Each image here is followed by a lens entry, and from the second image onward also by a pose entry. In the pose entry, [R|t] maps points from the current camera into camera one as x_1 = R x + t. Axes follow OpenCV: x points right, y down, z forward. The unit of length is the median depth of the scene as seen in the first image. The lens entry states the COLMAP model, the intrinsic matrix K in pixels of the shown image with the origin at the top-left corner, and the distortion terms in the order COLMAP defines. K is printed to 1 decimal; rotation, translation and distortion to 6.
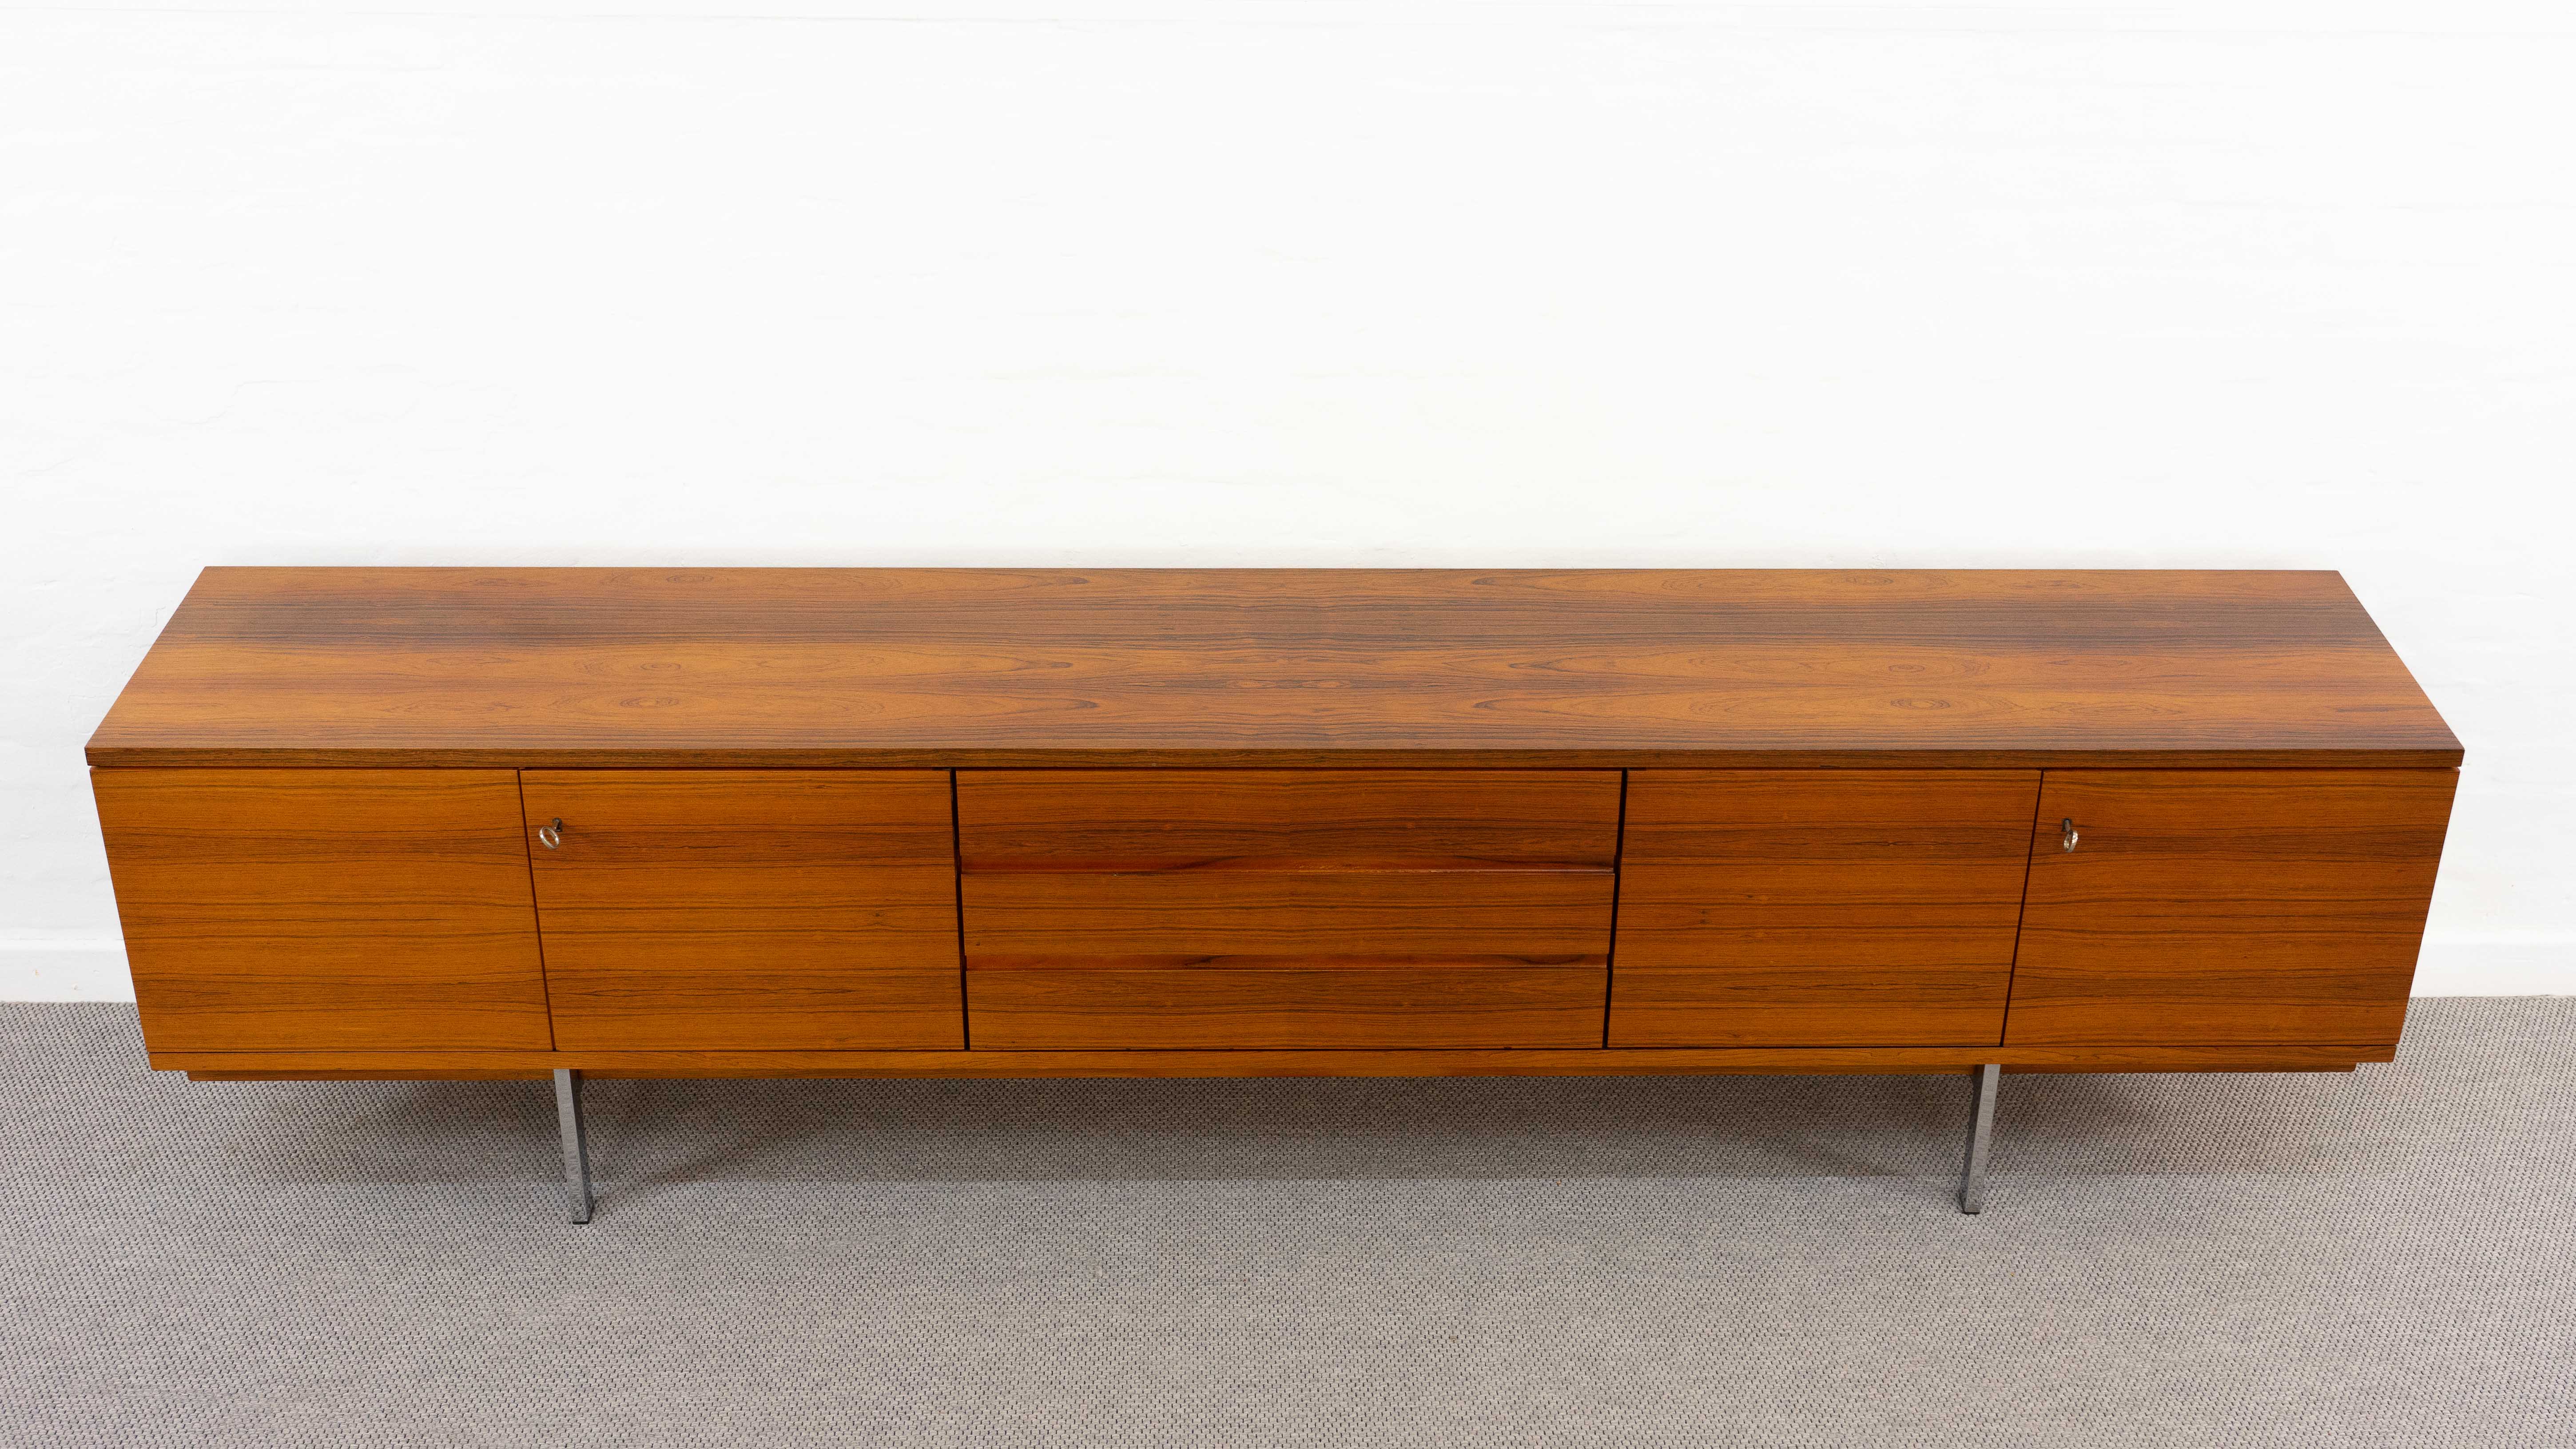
lens RADIAL K [[2977.7, 0, 1318.6], [0, 2977.7, 712.5], [0, 0, 1]] dist [0.004092, 0.000000]
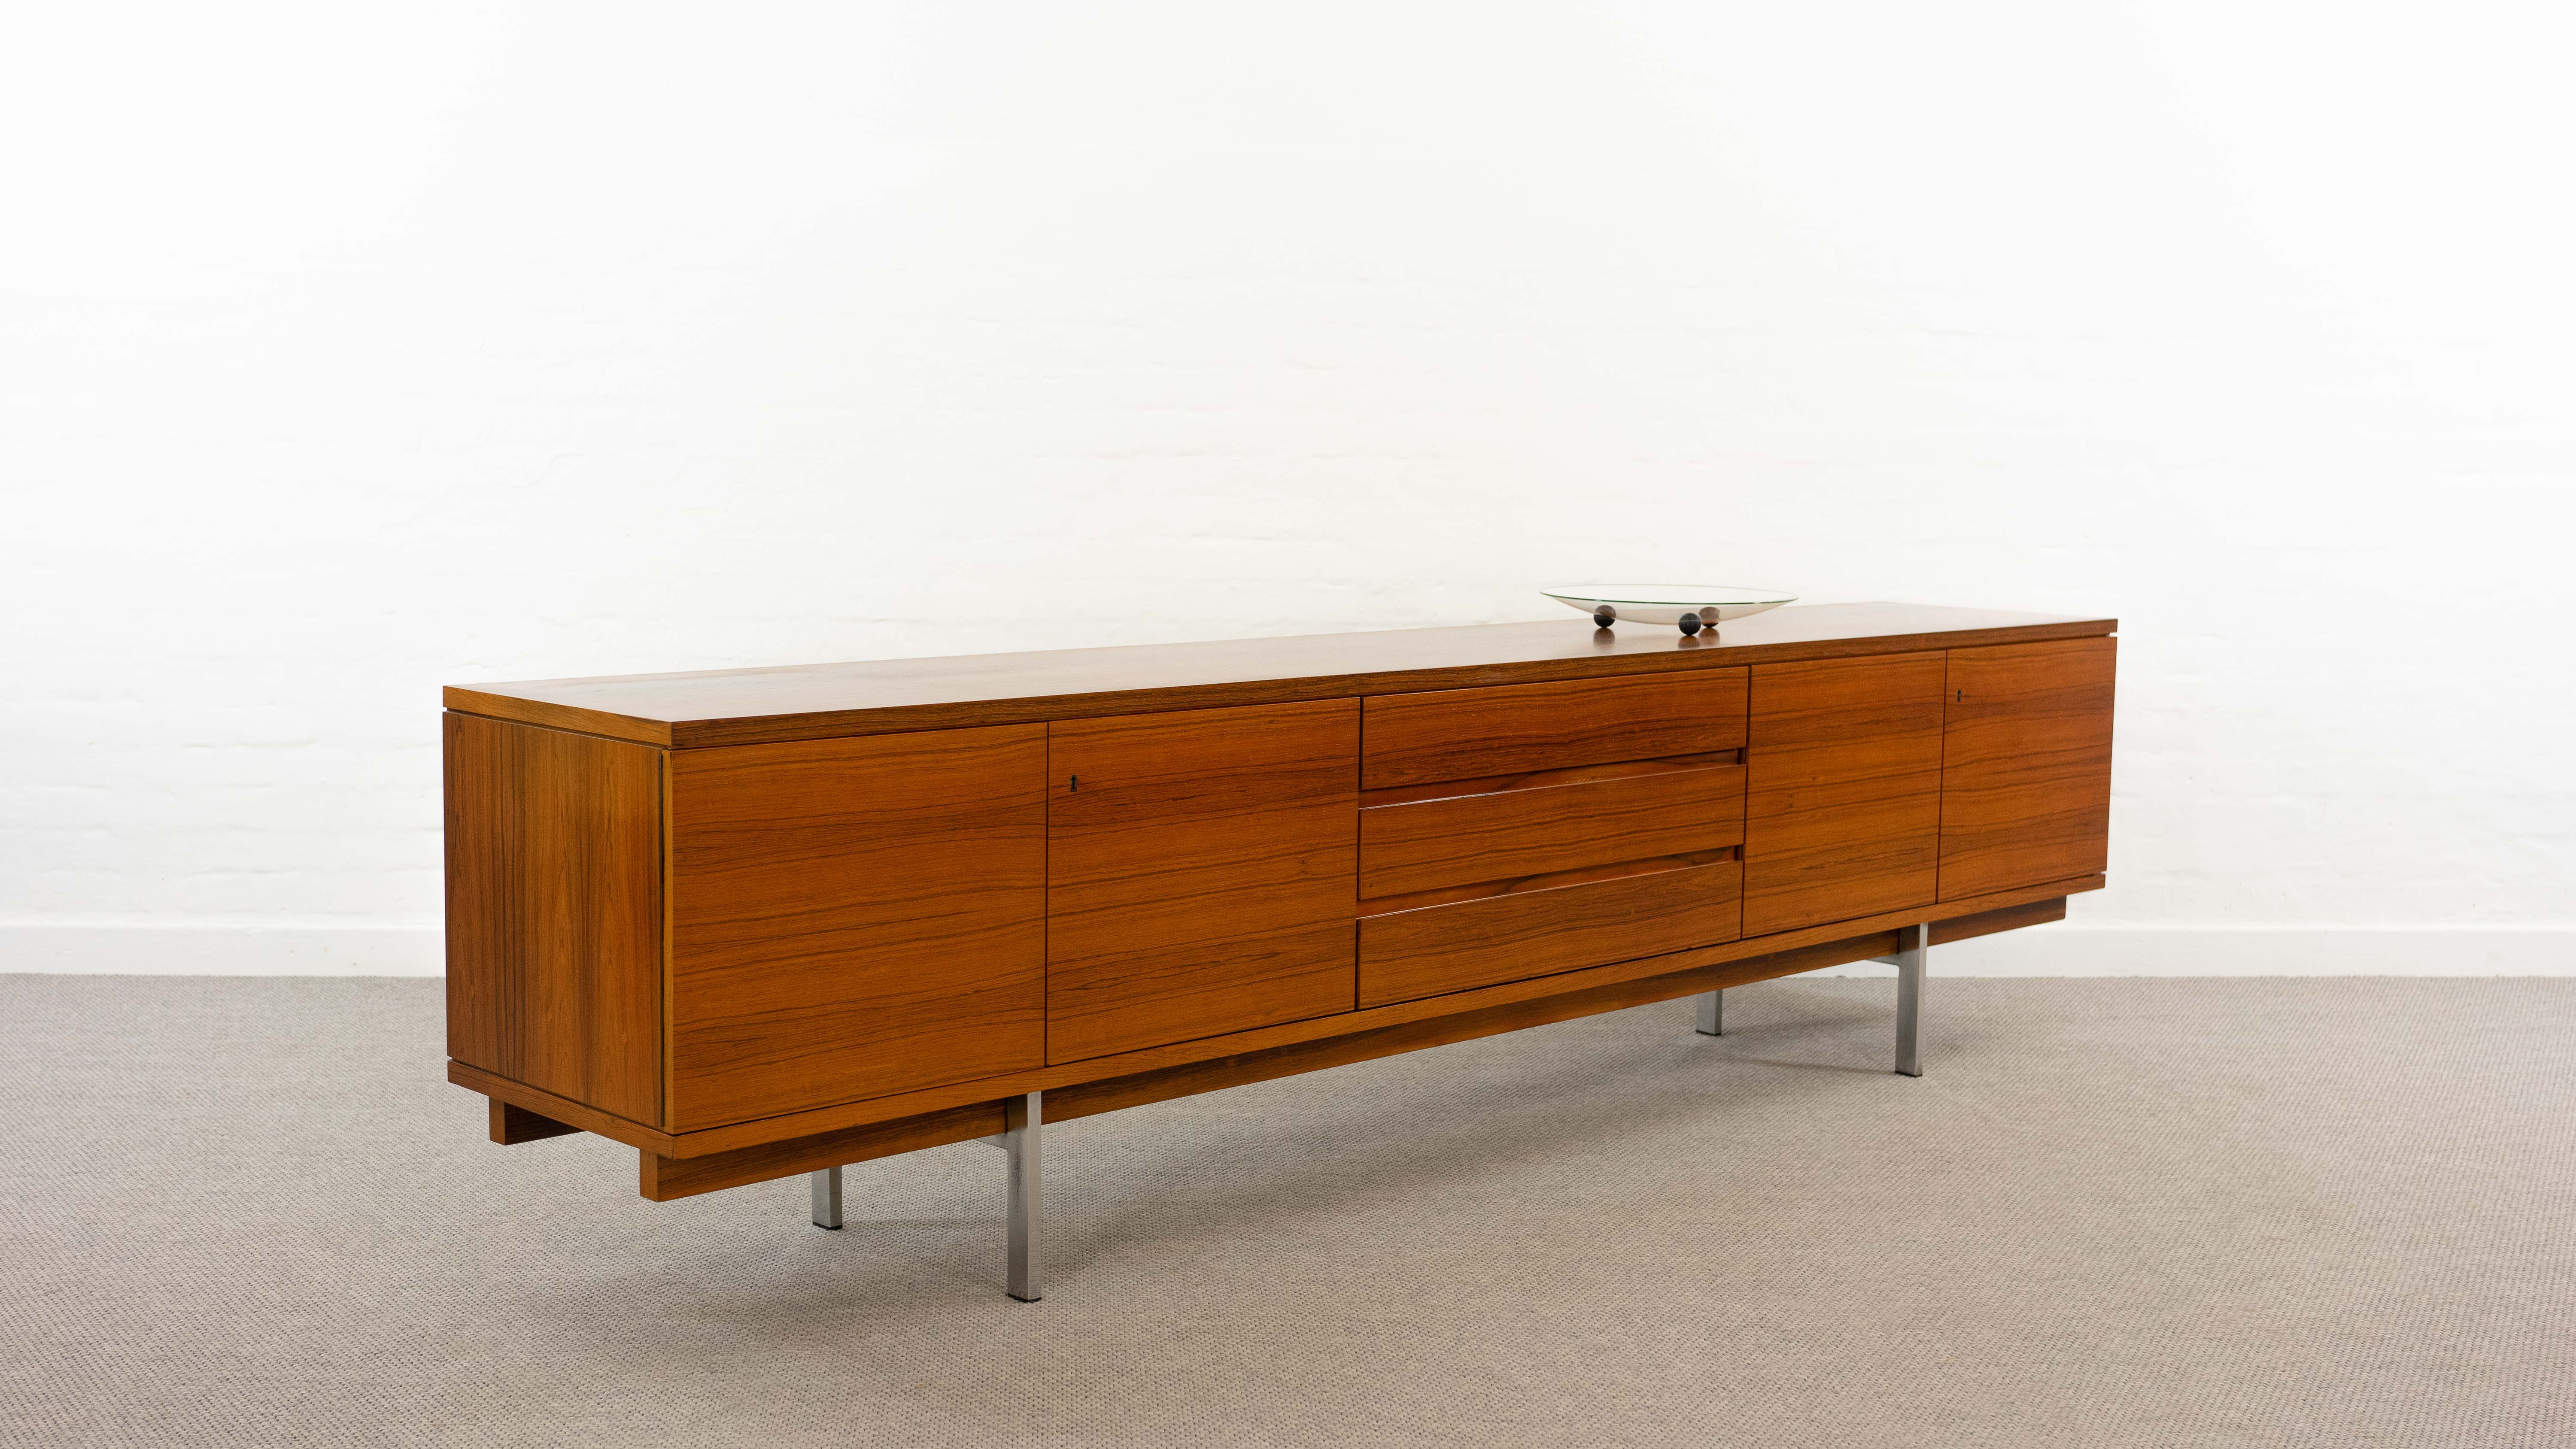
lens RADIAL K [[2977.5, 0, 1300.1], [0, 2977.5, 698.7], [0, 0, 1]] dist [0.004092, 0.000000]
pose [[0.737635, -0.070658, 0.671492, -0.831974], [0.322064, 0.910902, -0.257939, 0.280178], [-0.593438, 0.406528, 0.694670, 0.263117]]
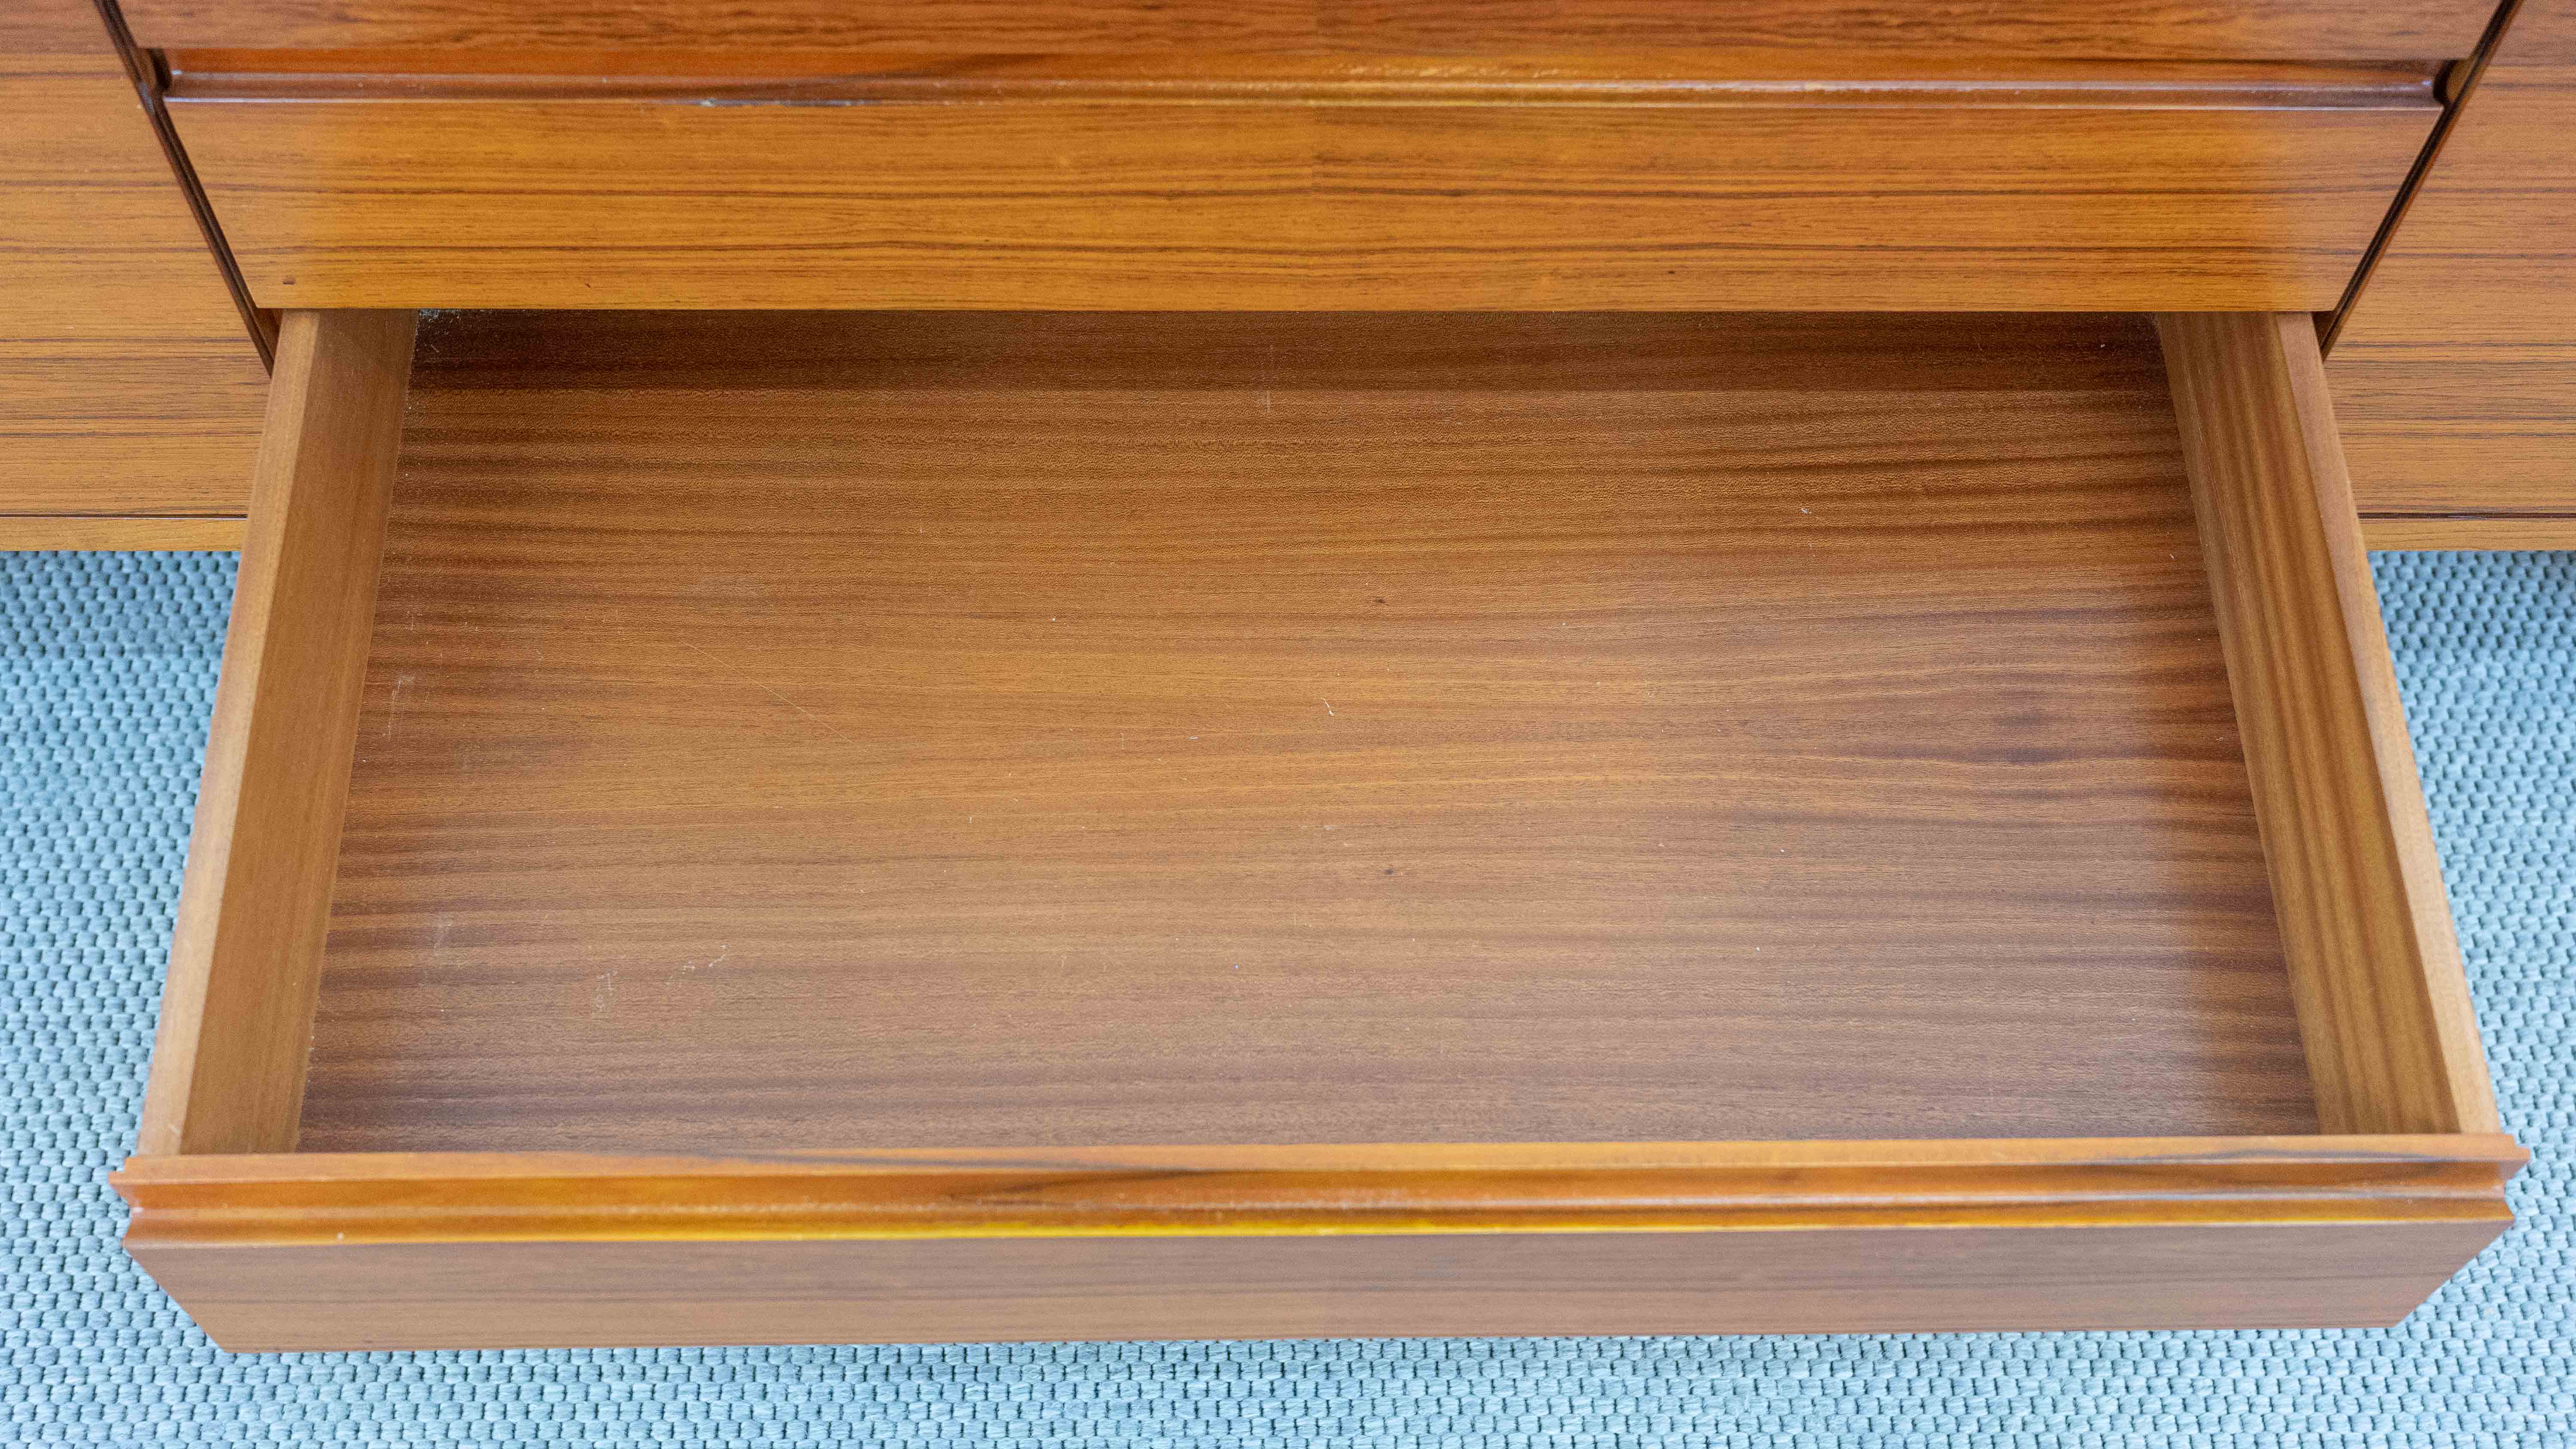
lens RADIAL K [[2977.5, 0, 1284.7], [0, 2977.5, 710.6], [0, 0, 1]] dist [0.004092, 0.000000]
pose [[0.999890, 0.014704, -0.001989, -0.011183], [-0.011507, 0.853097, 0.521625, -0.045359], [0.009366, -0.521545, 0.853172, 0.720045]]
